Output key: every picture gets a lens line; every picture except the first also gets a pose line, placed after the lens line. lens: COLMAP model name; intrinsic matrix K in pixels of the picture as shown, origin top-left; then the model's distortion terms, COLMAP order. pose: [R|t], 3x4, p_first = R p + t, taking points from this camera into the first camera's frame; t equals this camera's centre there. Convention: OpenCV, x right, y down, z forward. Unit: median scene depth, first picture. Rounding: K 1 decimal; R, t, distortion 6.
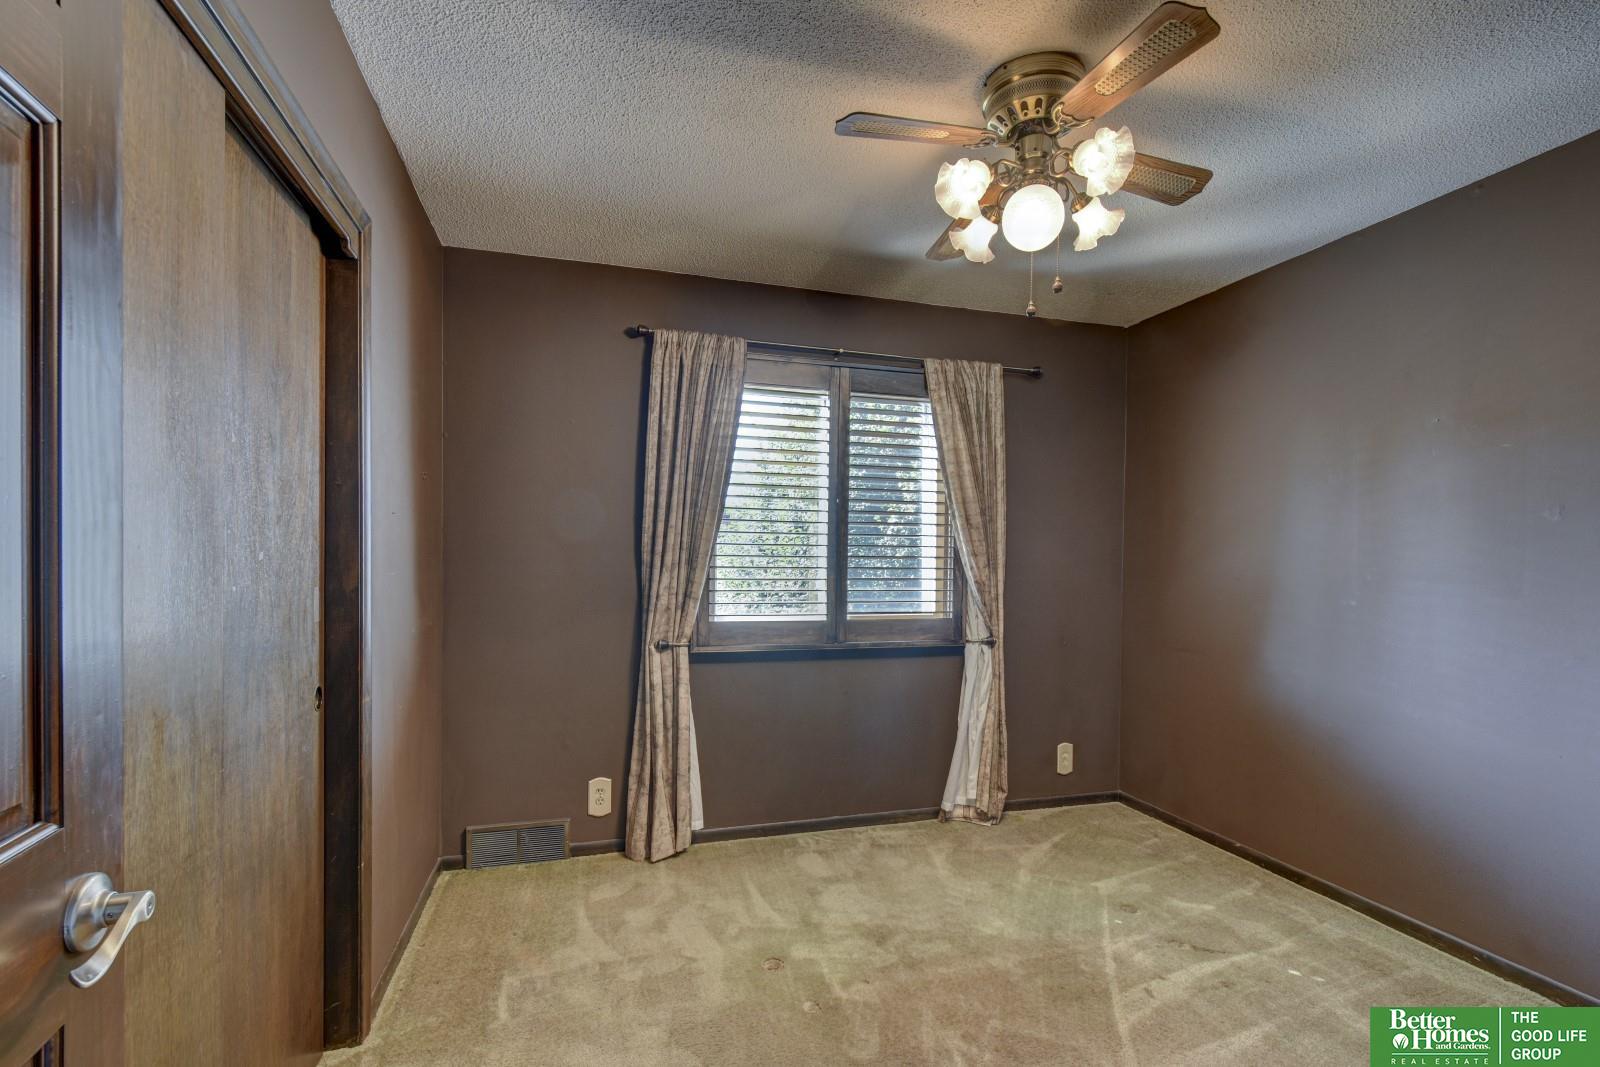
lens RADIAL K [[710.1, 0, 809.7], [0, 710.1, 574.0], [0, 0, 1]] dist [-0.001655, -0.000275]
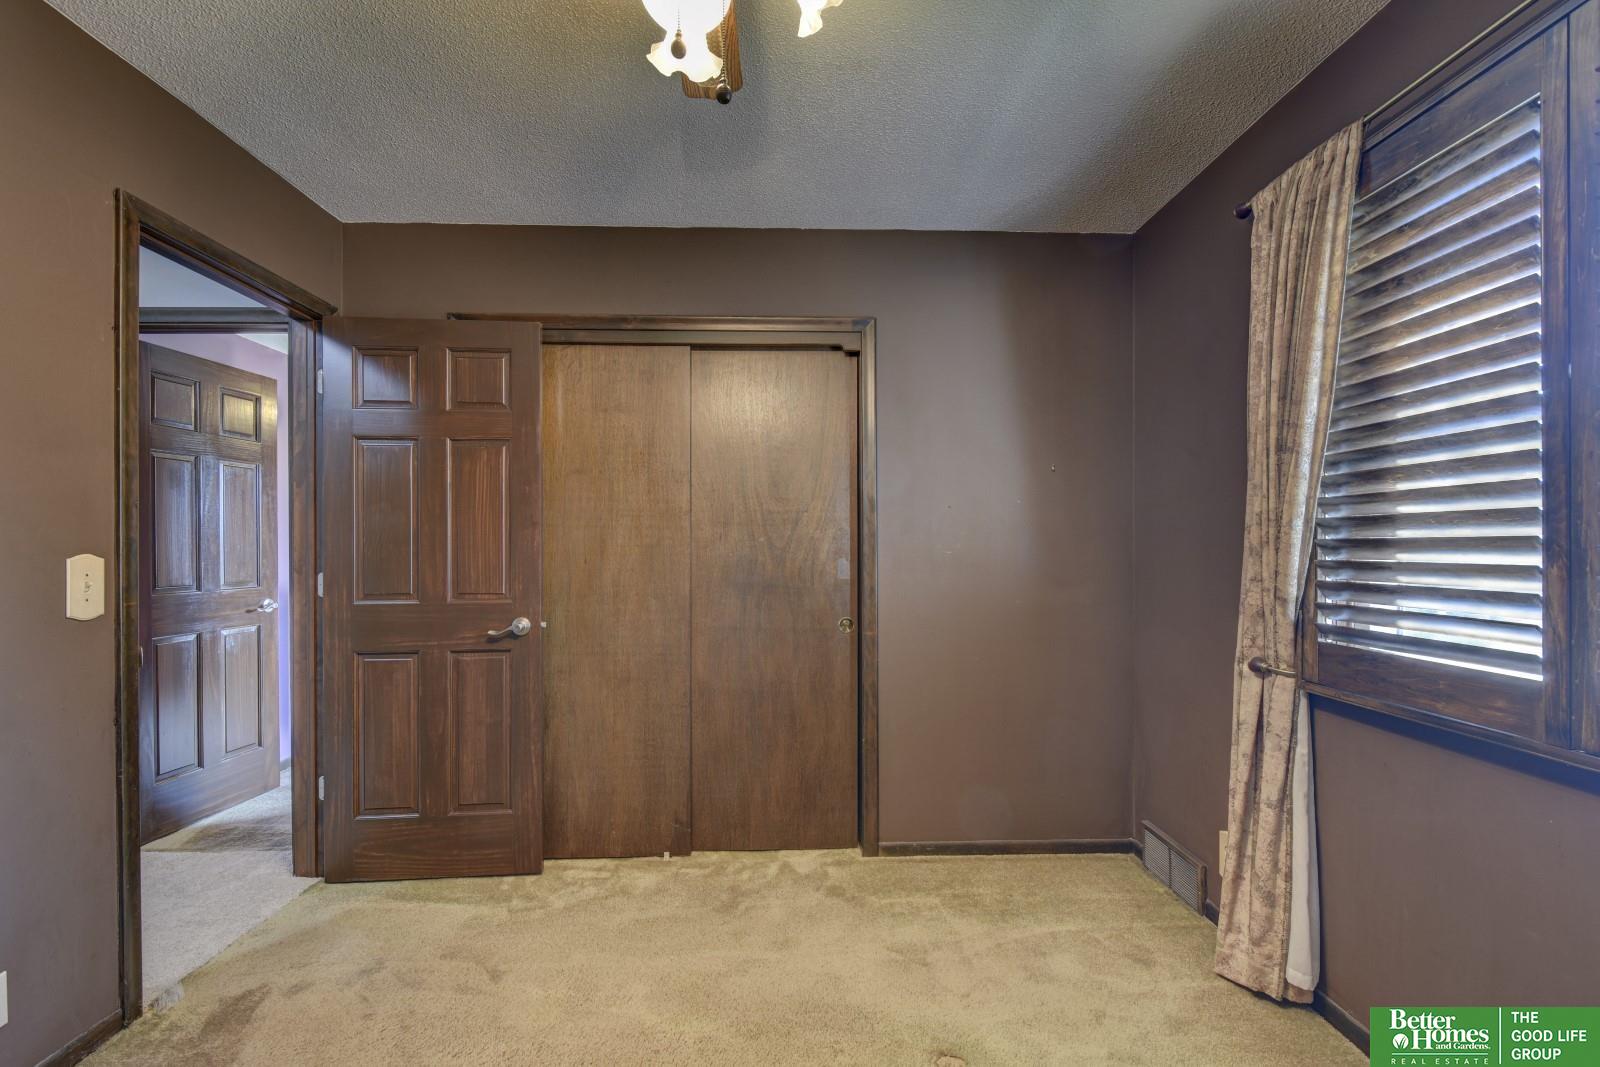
lens RADIAL K [[669.3, 0, 801.7], [0, 669.3, 549.3], [0, 0, 1]] dist [-0.000241, -0.000032]
pose [[-0.257193, -0.004926, -0.966347, 0.508556], [-0.007199, 0.999969, -0.003181, -0.004450], [0.966333, 0.006138, -0.257221, 0.751286]]
